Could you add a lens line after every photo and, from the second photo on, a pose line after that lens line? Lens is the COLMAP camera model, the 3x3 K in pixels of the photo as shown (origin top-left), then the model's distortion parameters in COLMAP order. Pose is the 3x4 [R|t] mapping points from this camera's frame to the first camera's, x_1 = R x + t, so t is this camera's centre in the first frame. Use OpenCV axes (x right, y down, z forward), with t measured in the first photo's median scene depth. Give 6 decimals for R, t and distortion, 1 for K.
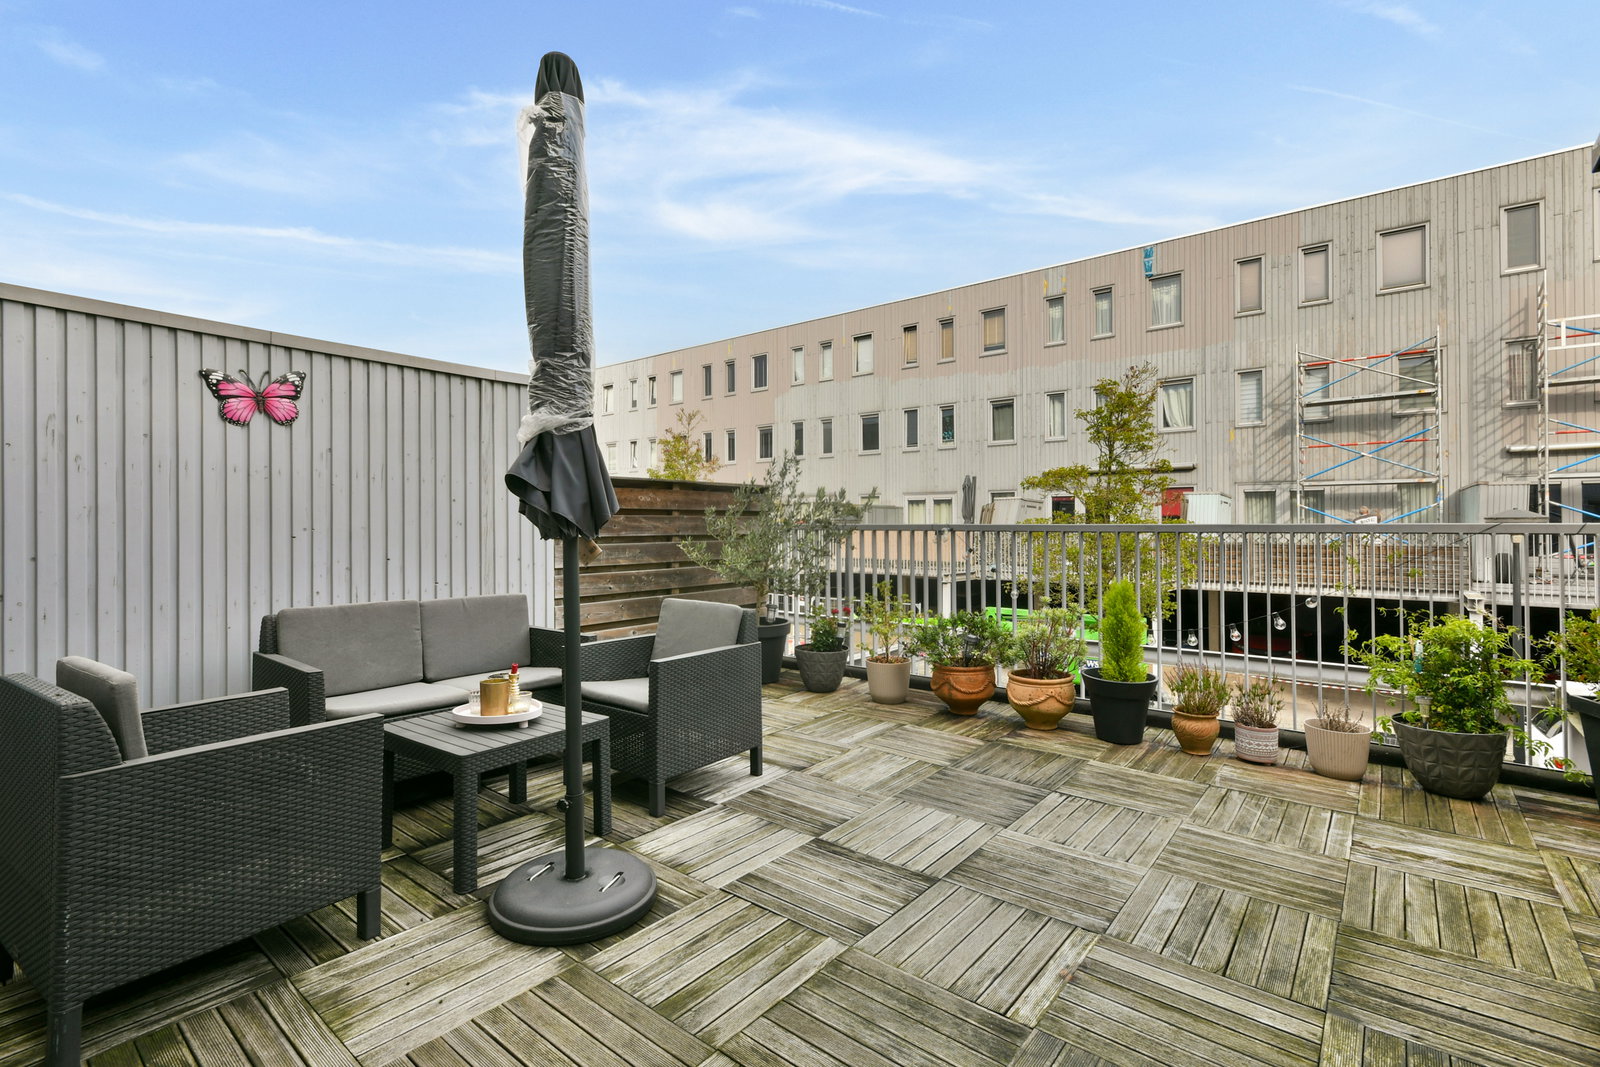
lens RADIAL K [[722.4, 0, 797.1], [0, 722.4, 523.4], [0, 0, 1]] dist [-0.003801, -0.001408]
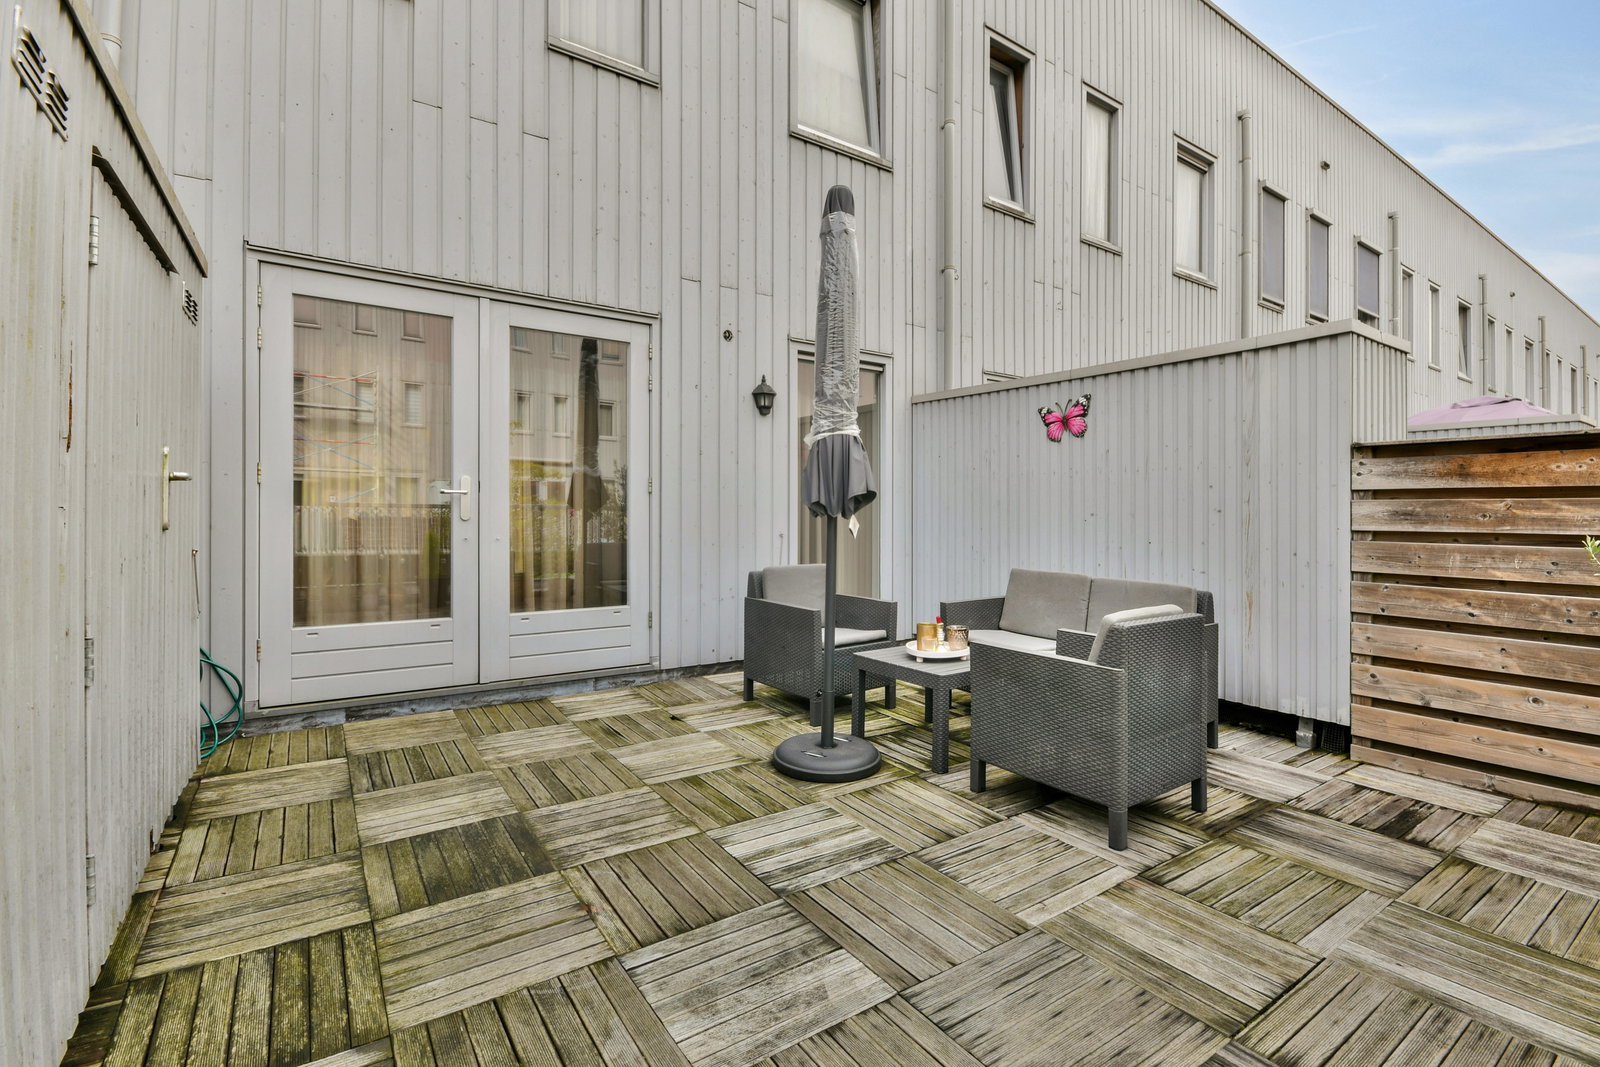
lens RADIAL K [[722.4, 0, 797.3], [0, 722.4, 507.8], [0, 0, 1]] dist [-0.003801, -0.001408]
pose [[-0.276082, -0.001334, -0.961133, 0.749568], [-0.005350, 0.999986, 0.000149, -0.000636], [0.961119, 0.005183, -0.276085, 0.887949]]
